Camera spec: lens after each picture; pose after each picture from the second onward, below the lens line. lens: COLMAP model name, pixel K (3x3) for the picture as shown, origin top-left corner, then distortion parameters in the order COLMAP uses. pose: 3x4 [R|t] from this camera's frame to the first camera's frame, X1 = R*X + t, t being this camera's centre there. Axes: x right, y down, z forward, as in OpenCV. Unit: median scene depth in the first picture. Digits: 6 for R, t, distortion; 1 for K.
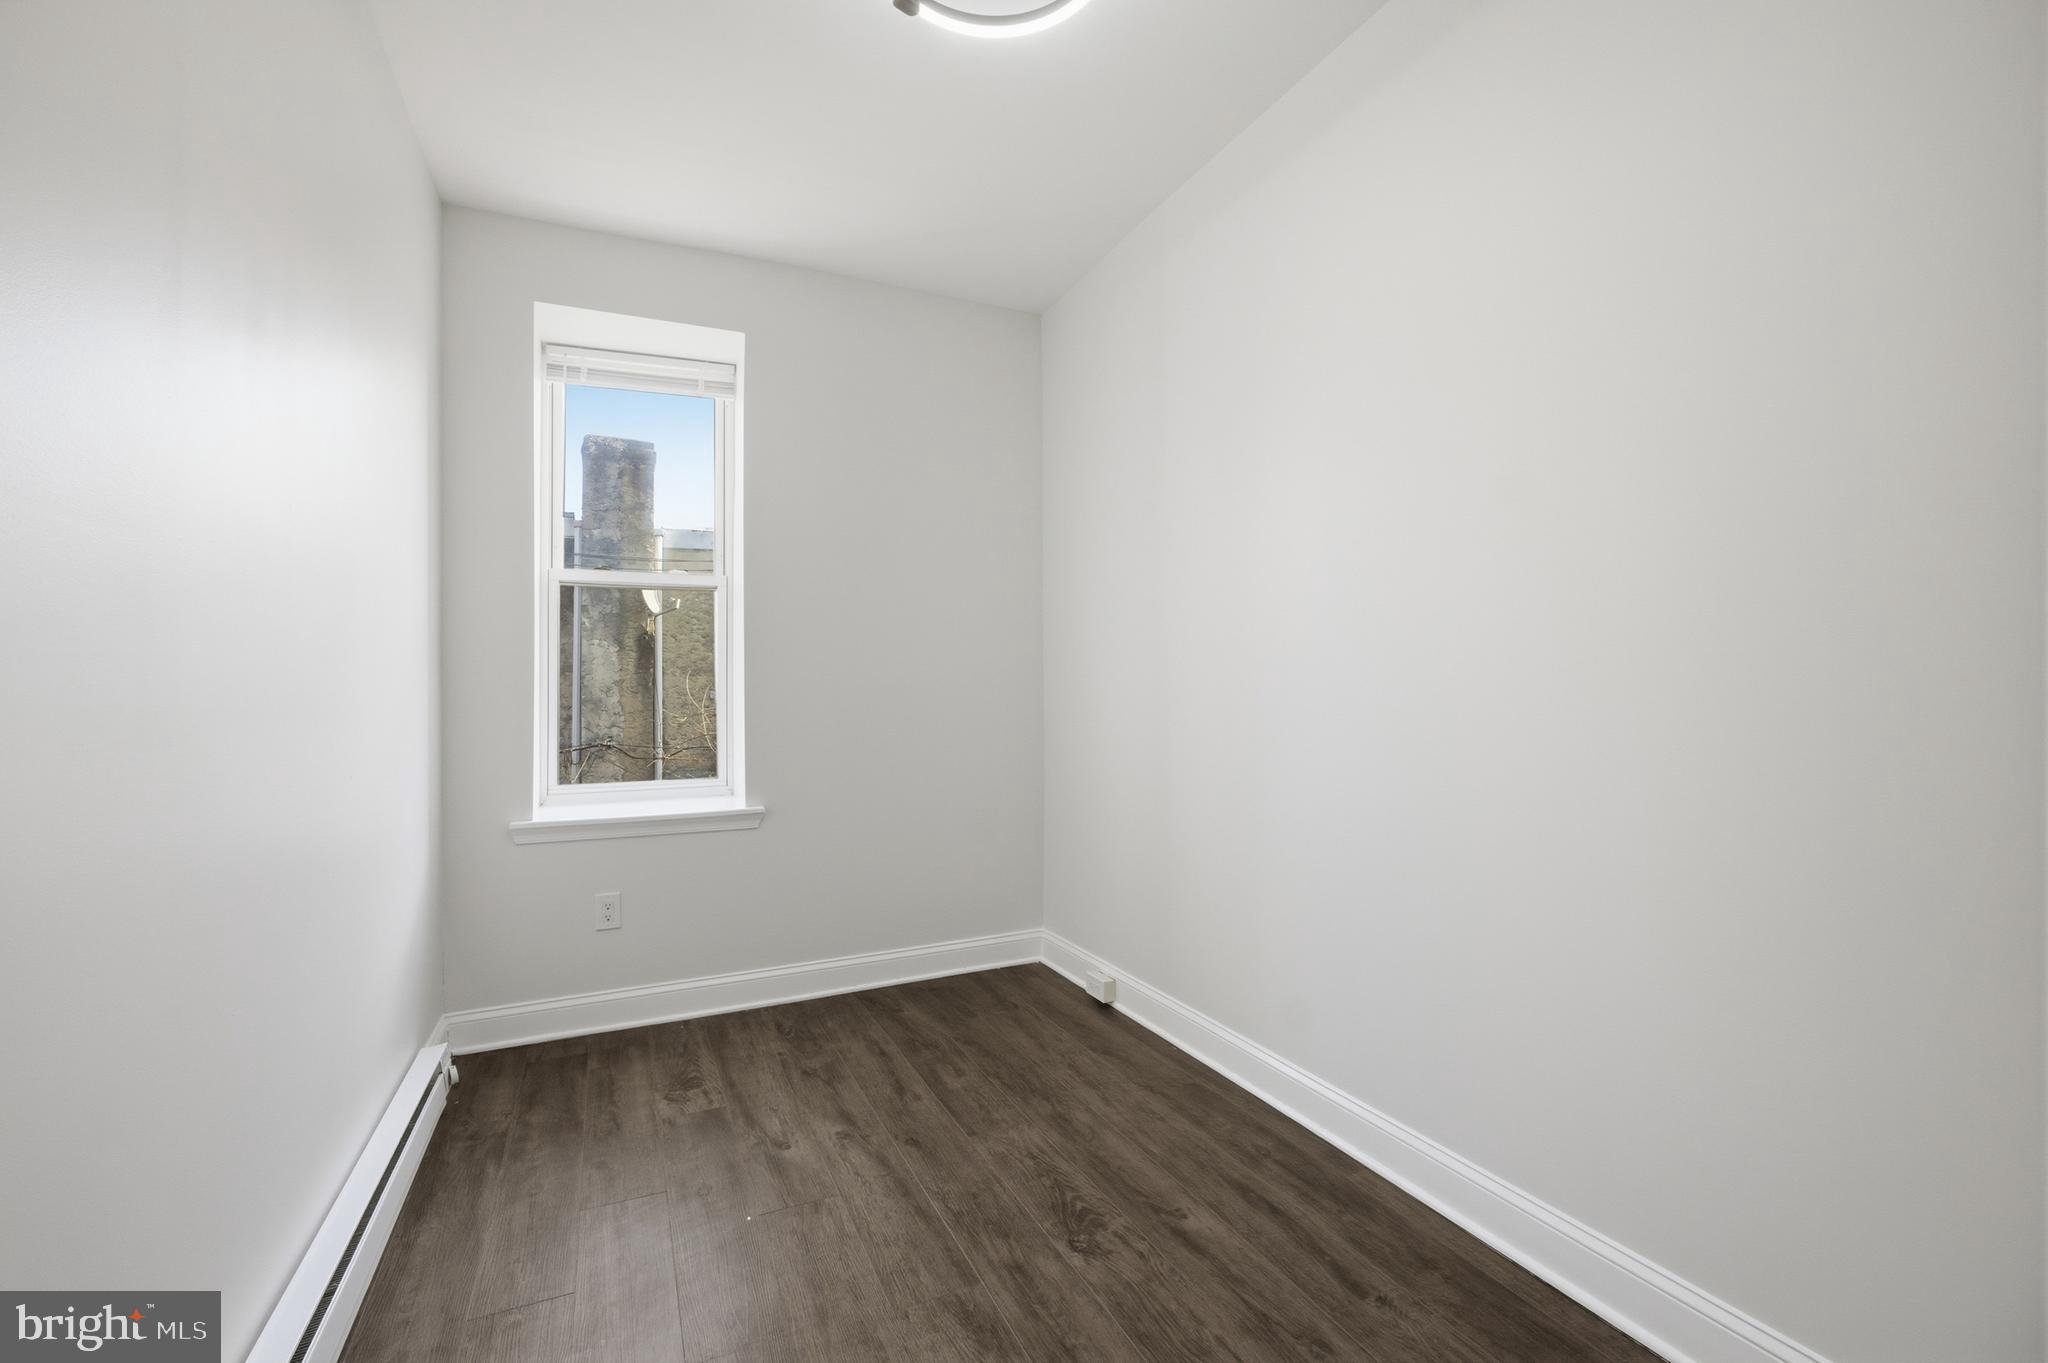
lens RADIAL K [[883.1, 0, 1018.6], [0, 883.1, 676.4], [0, 0, 1]] dist [-0.014448, 0.004910]
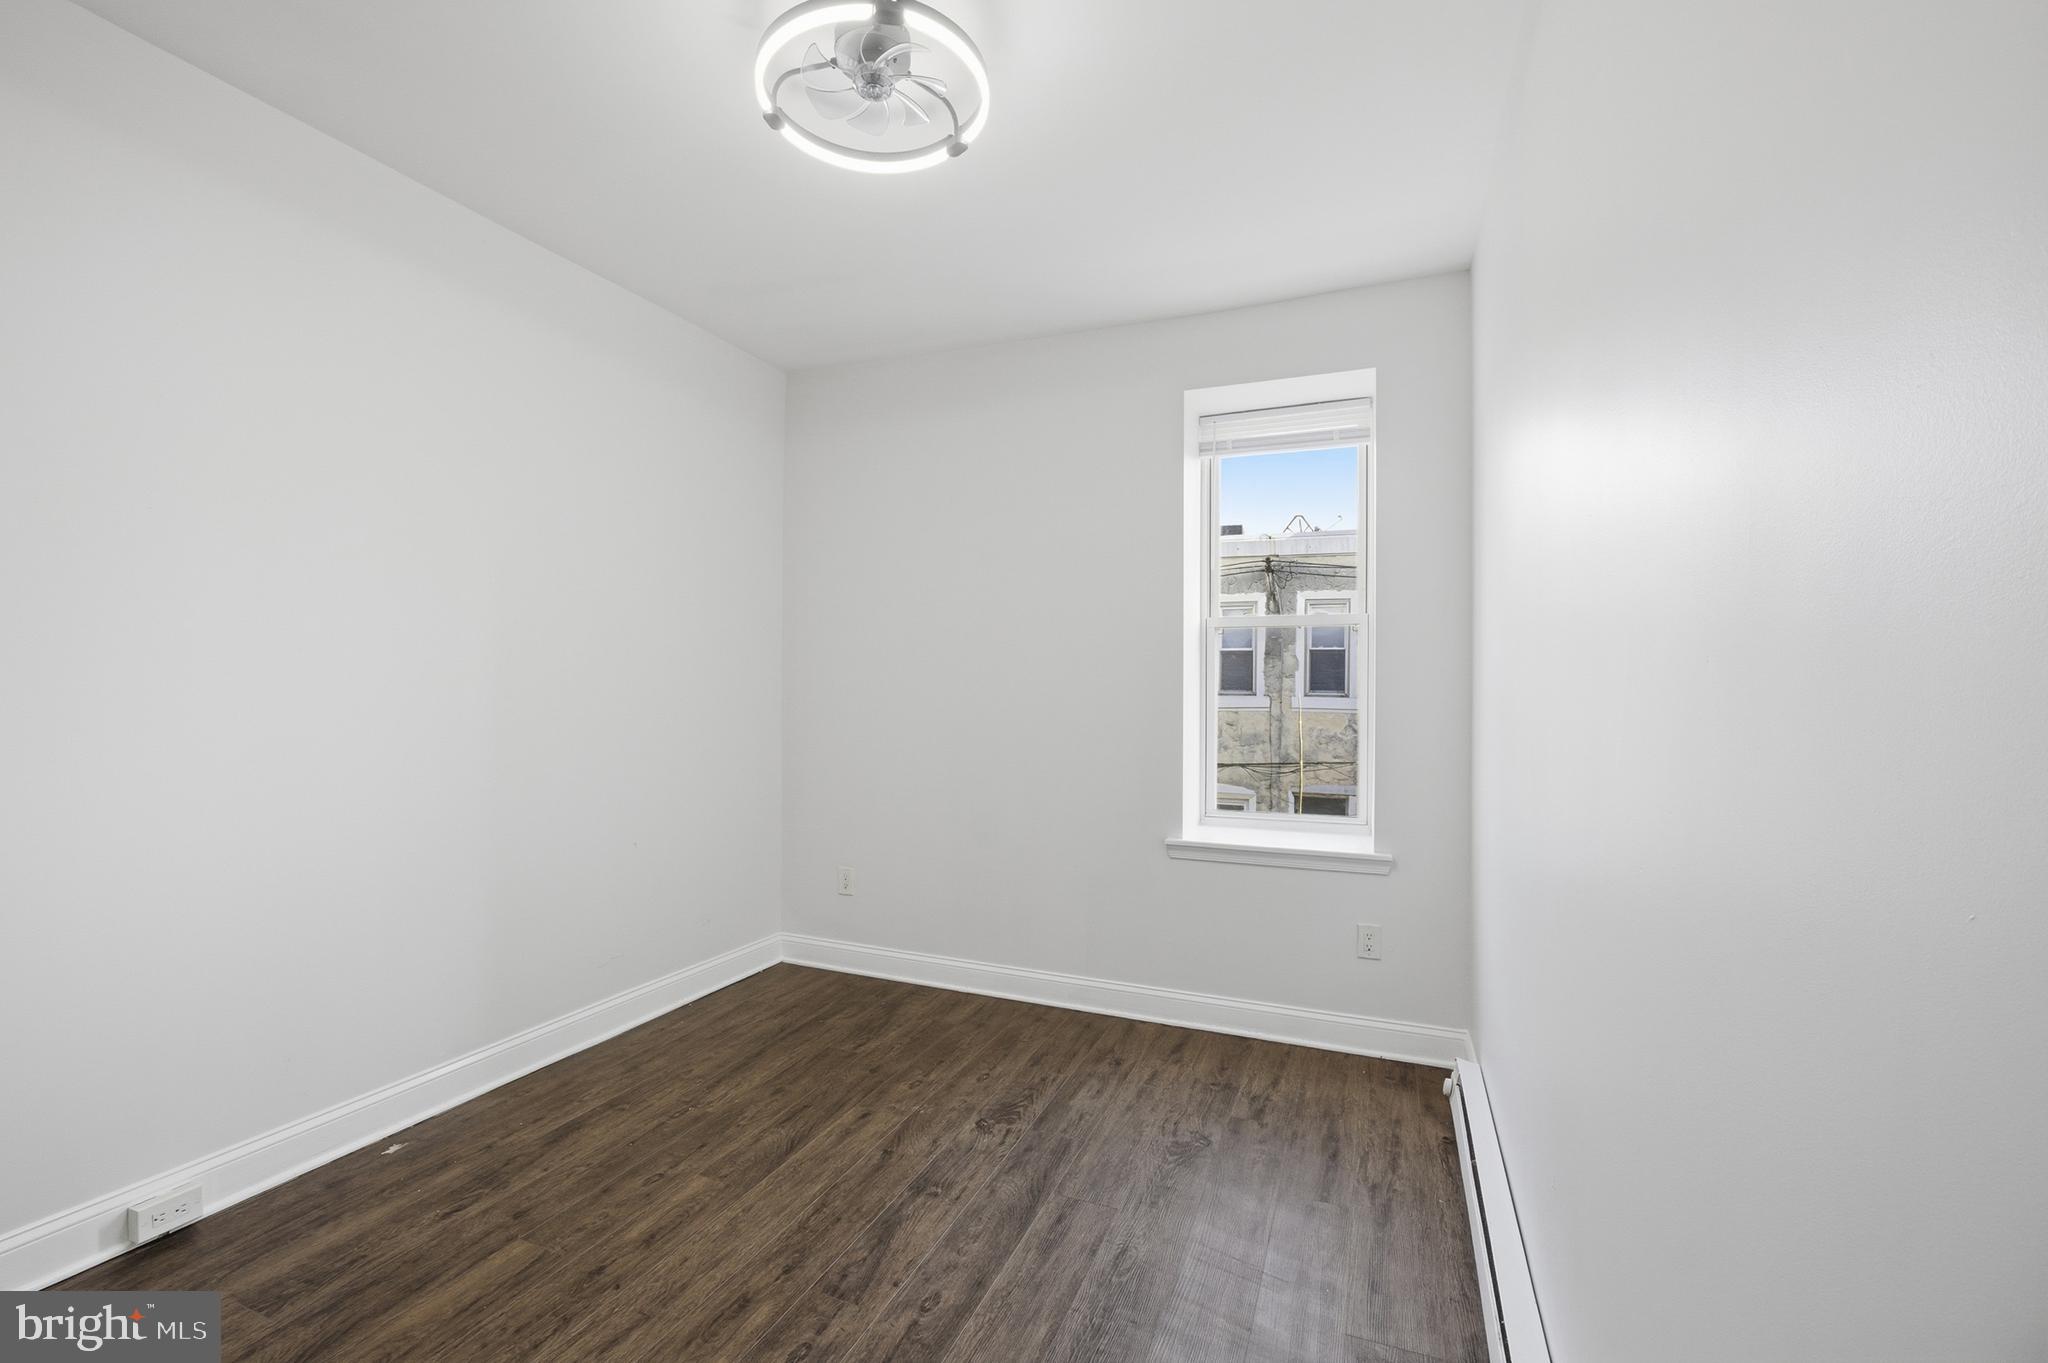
lens RADIAL K [[883.1, 0, 1018.6], [0, 883.1, 676.4], [0, 0, 1]] dist [-0.014448, 0.004910]
pose [[0.674153, -0.011535, -0.738502, 0.143514], [-0.021090, 0.999170, -0.034859, -0.002224], [0.738291, 0.039075, 0.673350, 0.057280]]
